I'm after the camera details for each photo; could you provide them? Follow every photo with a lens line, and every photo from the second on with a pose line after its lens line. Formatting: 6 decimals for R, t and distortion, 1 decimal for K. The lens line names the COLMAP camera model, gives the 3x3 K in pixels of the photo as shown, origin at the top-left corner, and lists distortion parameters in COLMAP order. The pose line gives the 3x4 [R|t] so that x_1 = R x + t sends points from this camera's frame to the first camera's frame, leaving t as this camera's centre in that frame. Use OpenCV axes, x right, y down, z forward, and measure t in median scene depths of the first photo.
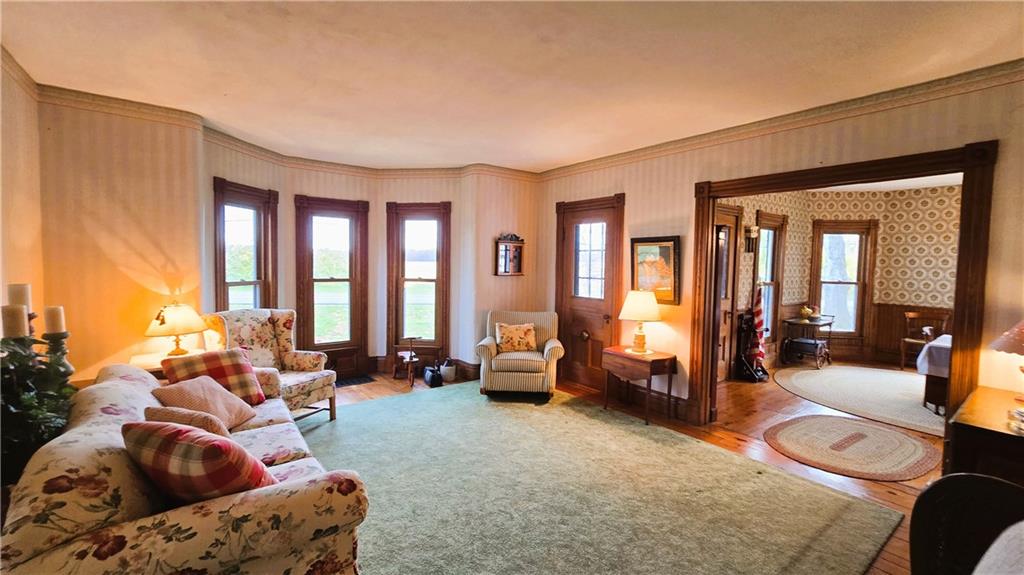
lens RADIAL K [[423.0, 0, 511.3], [0, 423.0, 286.8], [0, 0, 1]] dist [-0.001706, -0.000271]
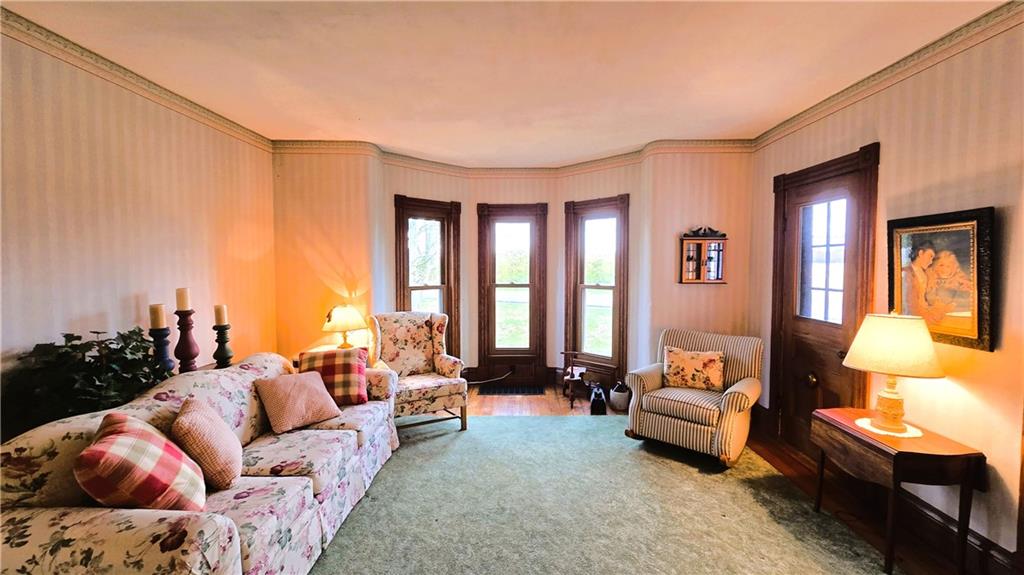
lens RADIAL K [[423.0, 0, 515.4], [0, 423.0, 287.1], [0, 0, 1]] dist [-0.001706, -0.000271]
pose [[0.798686, 0.018080, -0.601477, 0.242521], [-0.022892, 0.999738, -0.000346, -0.016306], [0.601313, 0.014045, 0.798890, 0.276479]]
